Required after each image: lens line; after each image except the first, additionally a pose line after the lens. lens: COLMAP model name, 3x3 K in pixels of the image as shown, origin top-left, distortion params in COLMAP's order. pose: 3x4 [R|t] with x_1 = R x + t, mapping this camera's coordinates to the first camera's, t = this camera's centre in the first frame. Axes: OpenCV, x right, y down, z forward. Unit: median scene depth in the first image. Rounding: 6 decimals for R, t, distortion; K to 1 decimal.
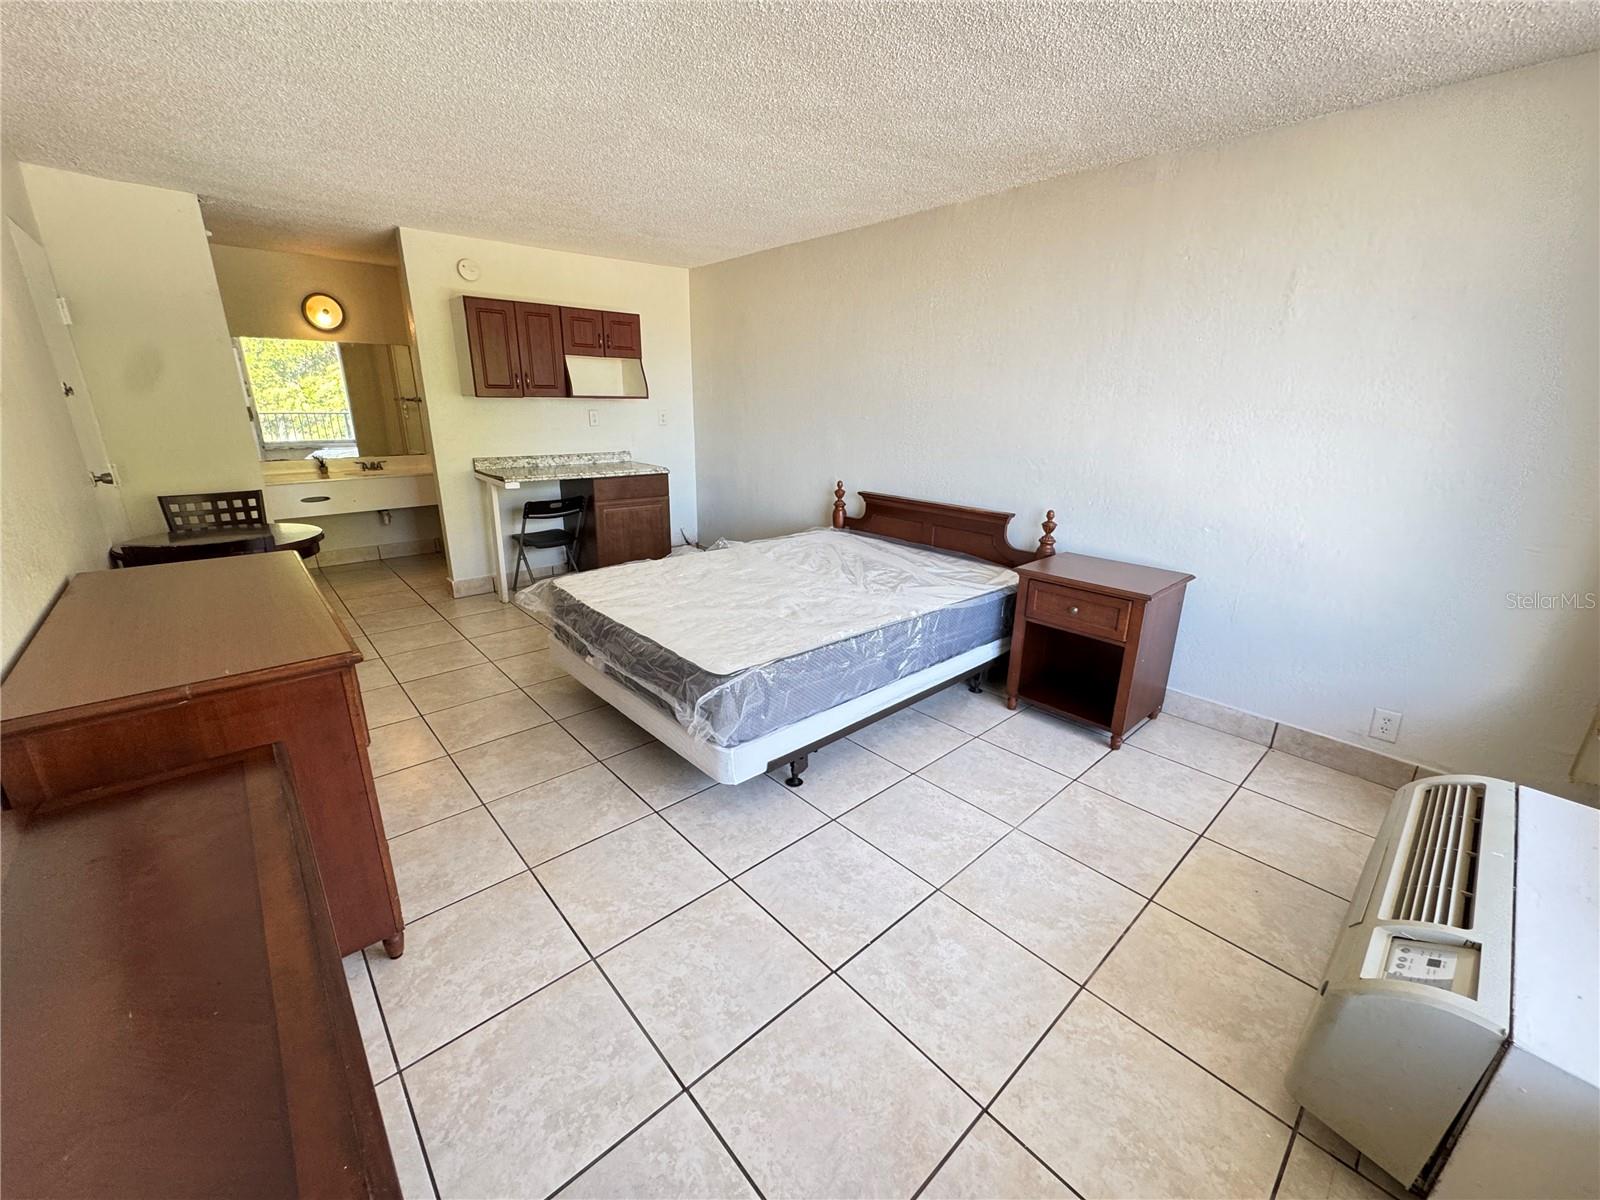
lens RADIAL K [[637.8, 0, 799.1], [0, 637.8, 599.0], [0, 0, 1]] dist [-0.003764, 0.000714]
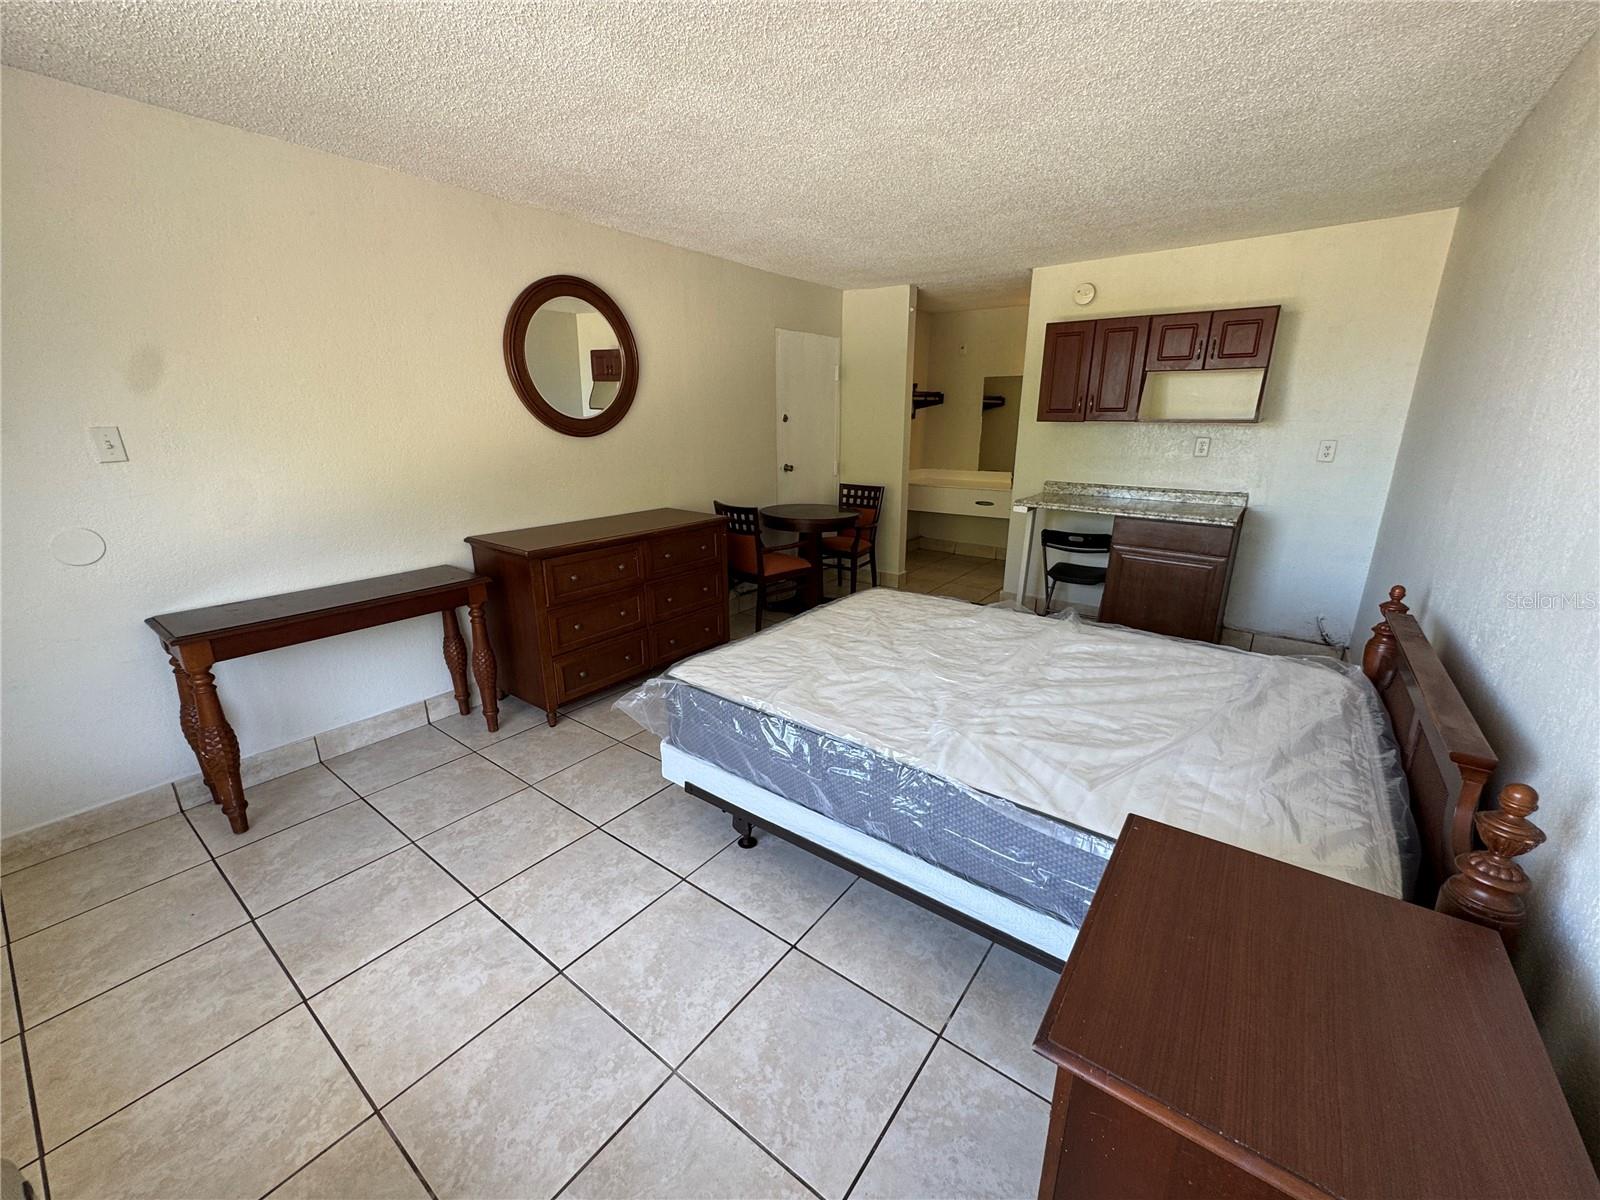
lens RADIAL K [[637.8, 0, 795.8], [0, 637.8, 598.2], [0, 0, 1]] dist [-0.003764, 0.000714]
pose [[0.189602, 0.259611, -0.946918, 0.607145], [-0.293075, 0.935411, 0.197774, -0.186036], [0.937101, 0.240019, 0.253441, 0.591262]]
